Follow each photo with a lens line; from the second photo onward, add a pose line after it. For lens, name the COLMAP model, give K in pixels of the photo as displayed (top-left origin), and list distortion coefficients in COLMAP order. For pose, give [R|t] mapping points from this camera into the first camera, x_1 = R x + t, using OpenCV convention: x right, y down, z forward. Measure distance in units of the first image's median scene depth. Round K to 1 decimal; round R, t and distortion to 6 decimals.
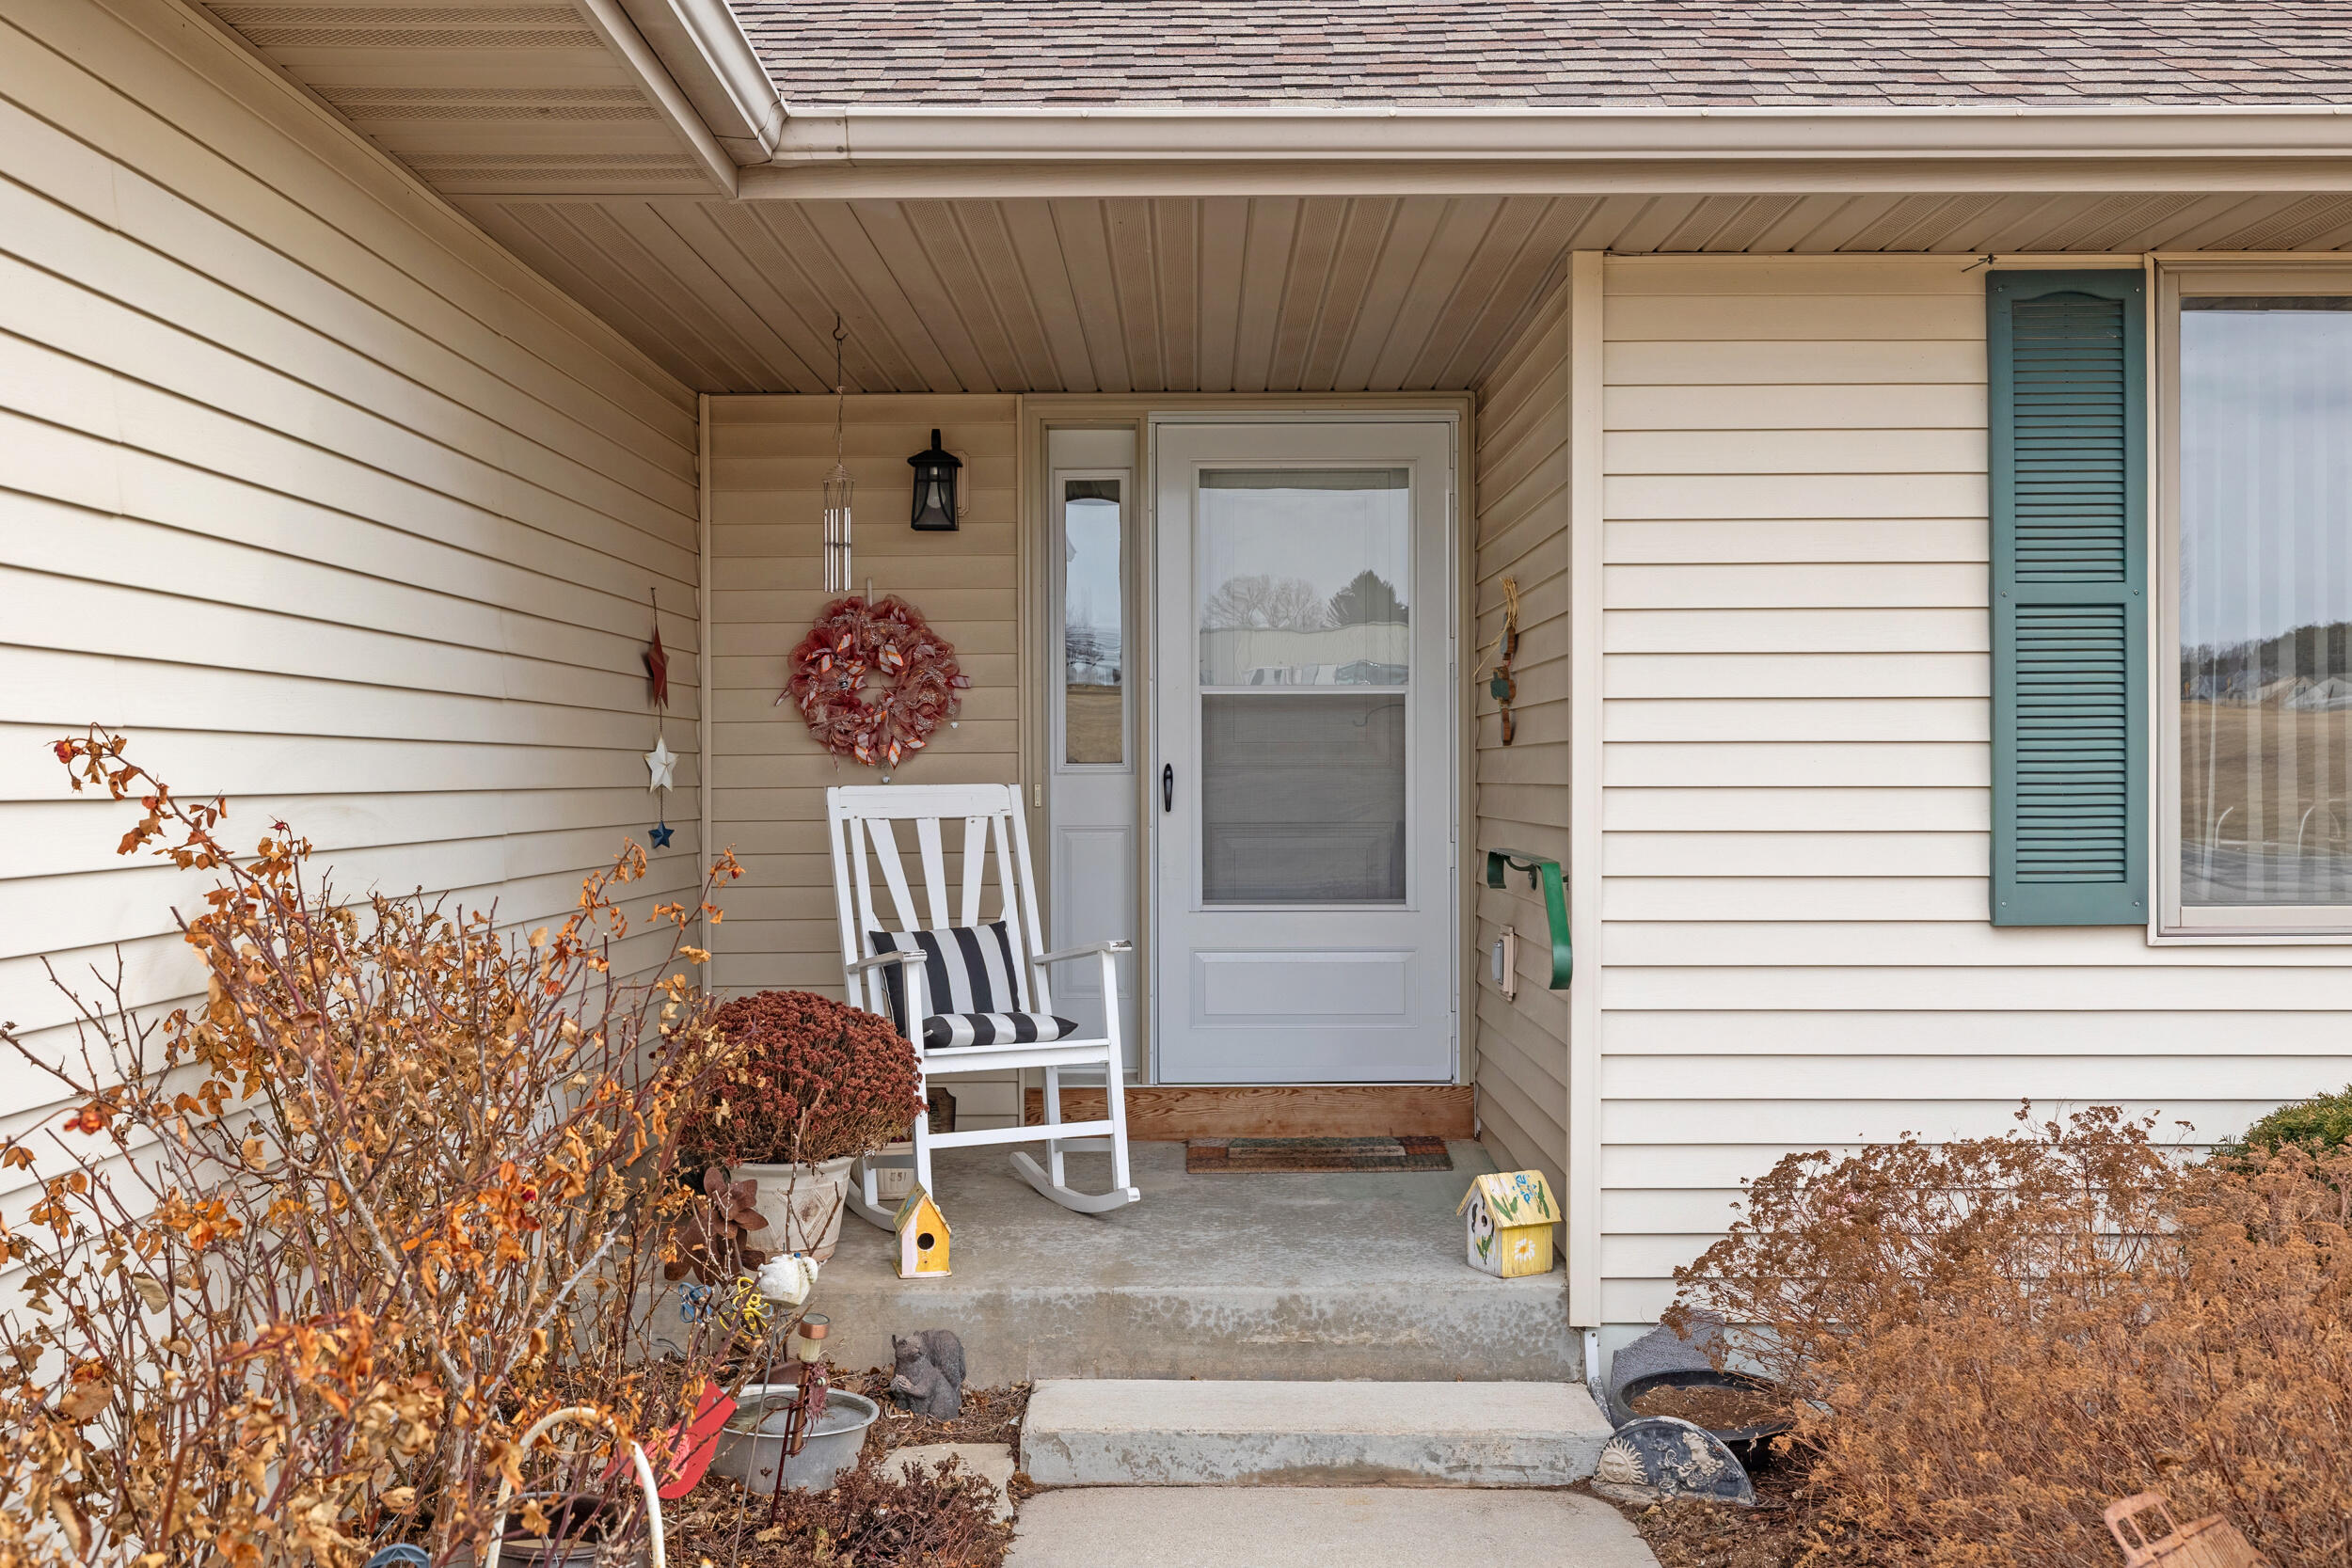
lens RADIAL K [[2341.9, 0, 1164.6], [0, 2341.9, 783.8], [0, 0, 1]] dist [-0.019997, 0.000000]
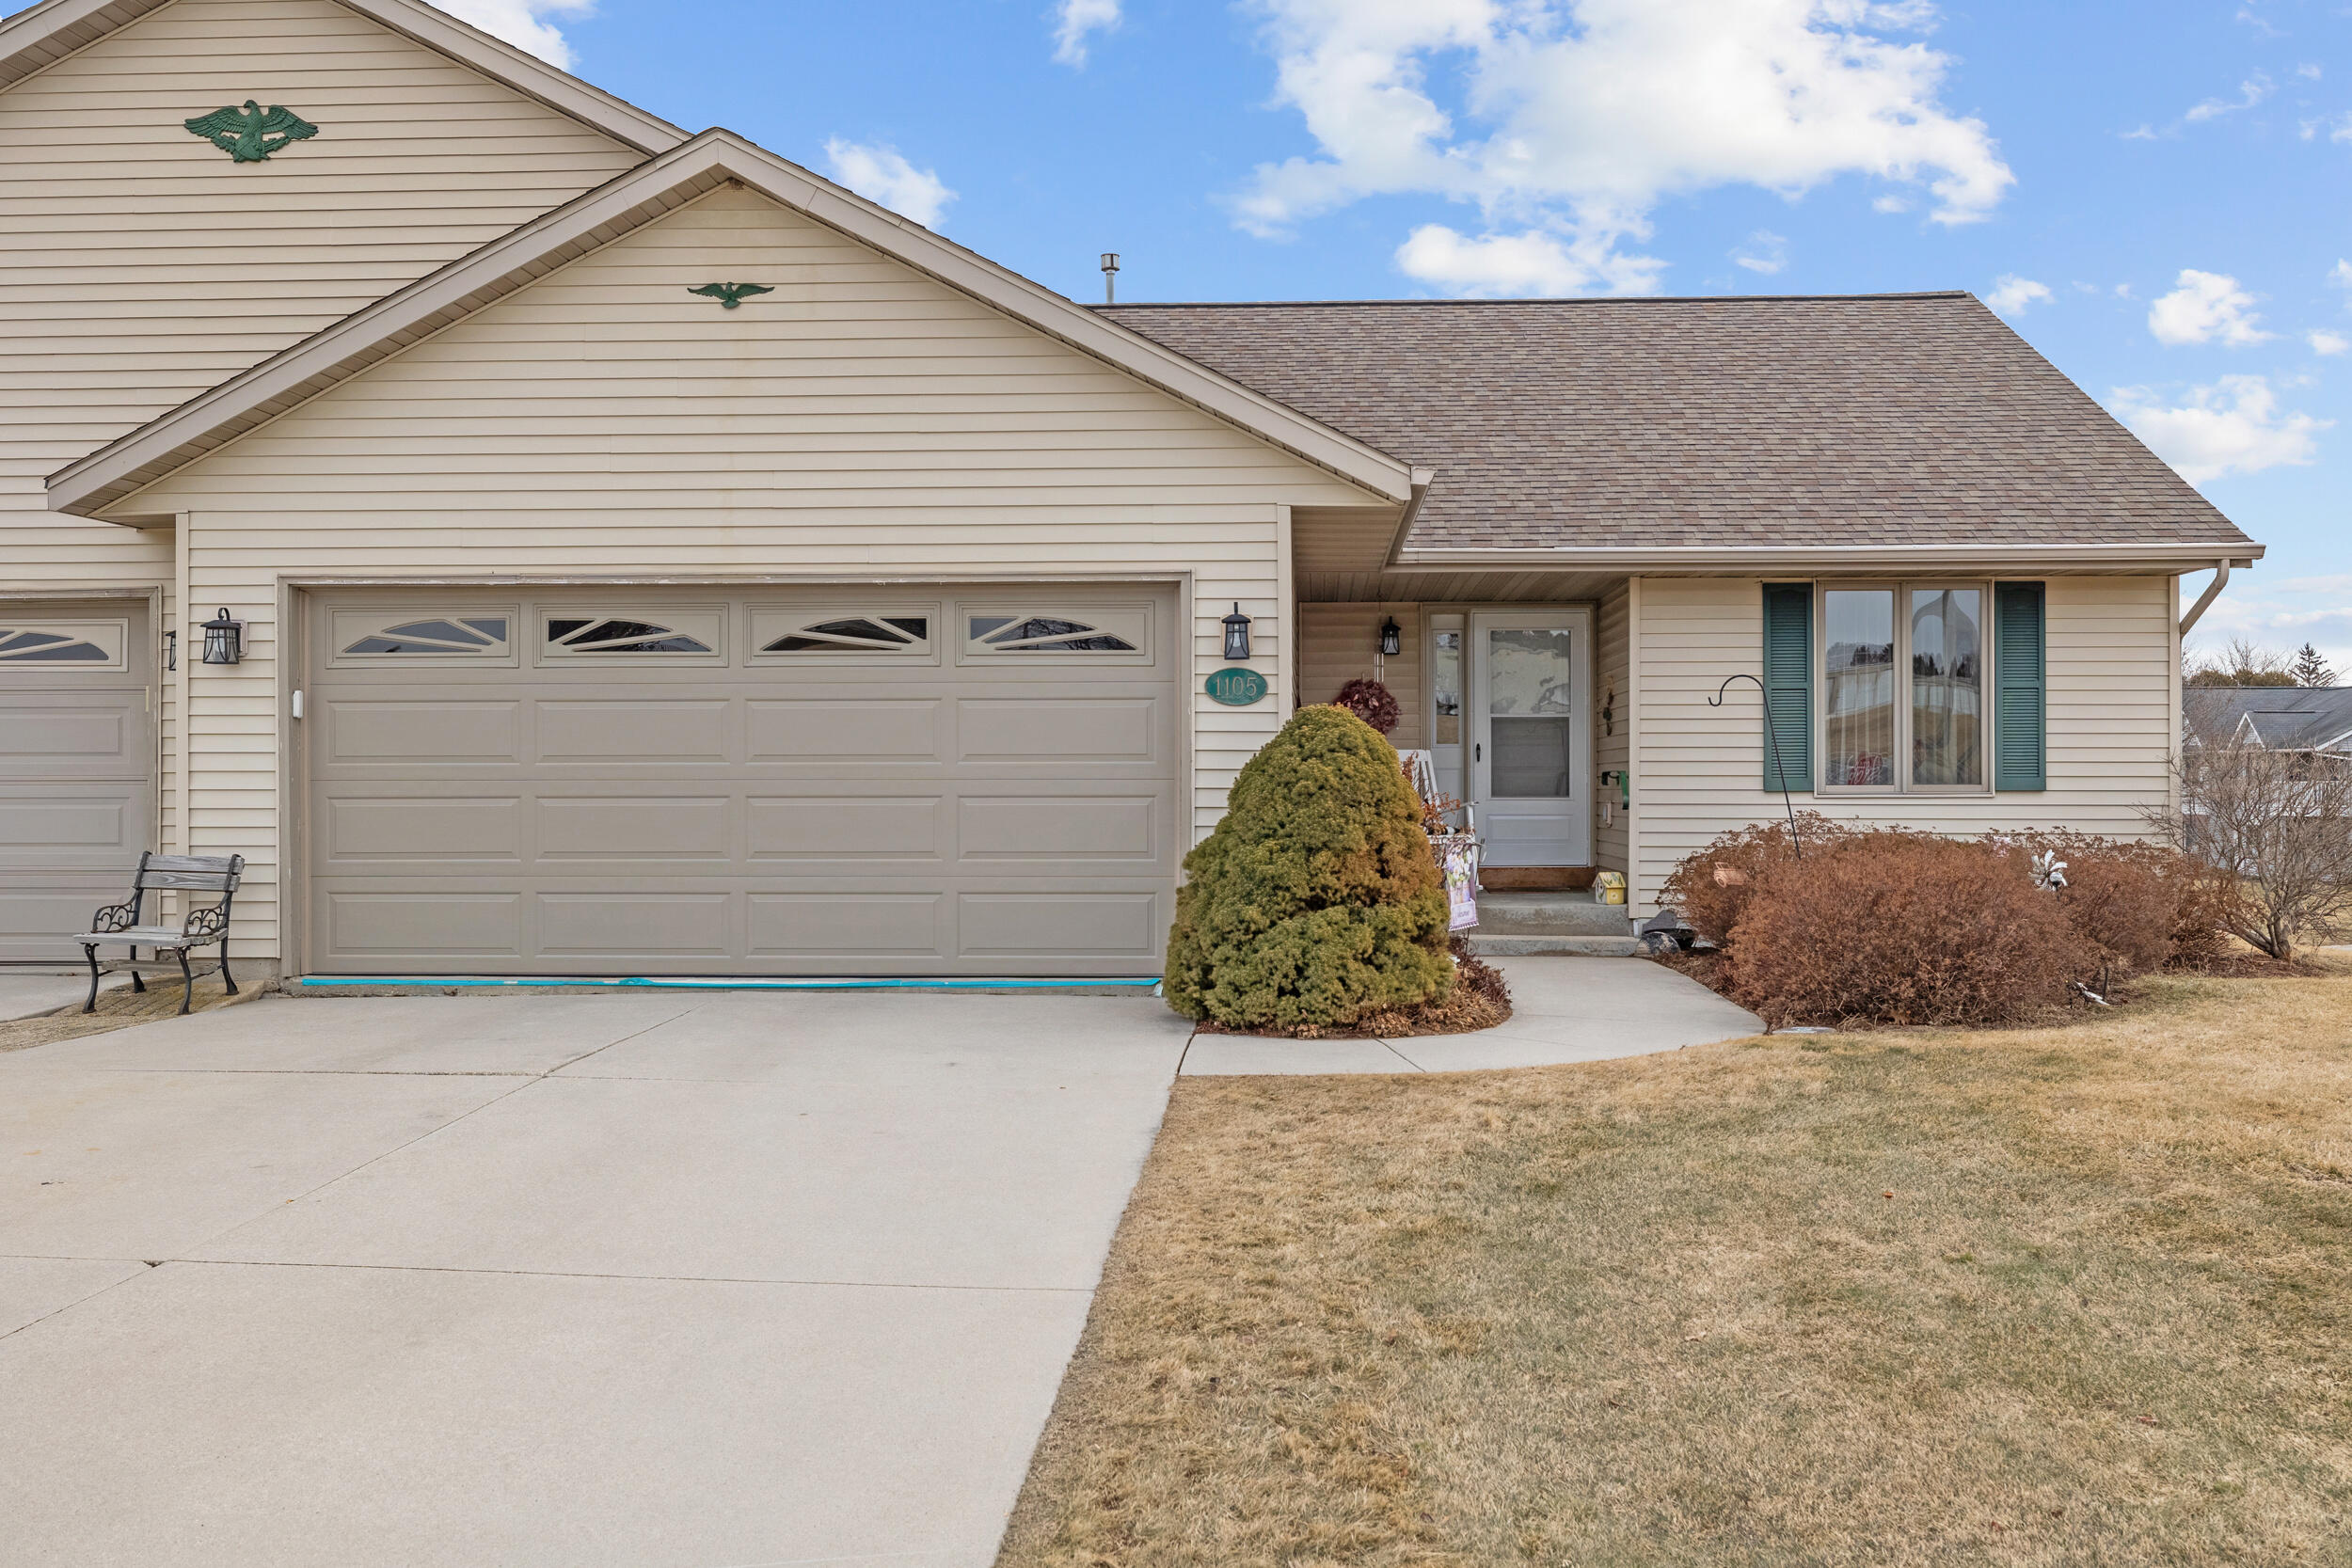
lens RADIAL K [[2151.4, 0, 1186.1], [0, 2151.4, 792.3], [0, 0, 1]] dist [0.001546, 0.000000]
pose [[0.998867, 0.003329, -0.047467, -0.246508], [-0.003429, 0.999992, -0.002039, 0.061023], [0.047460, 0.002199, 0.998871, -1.663536]]
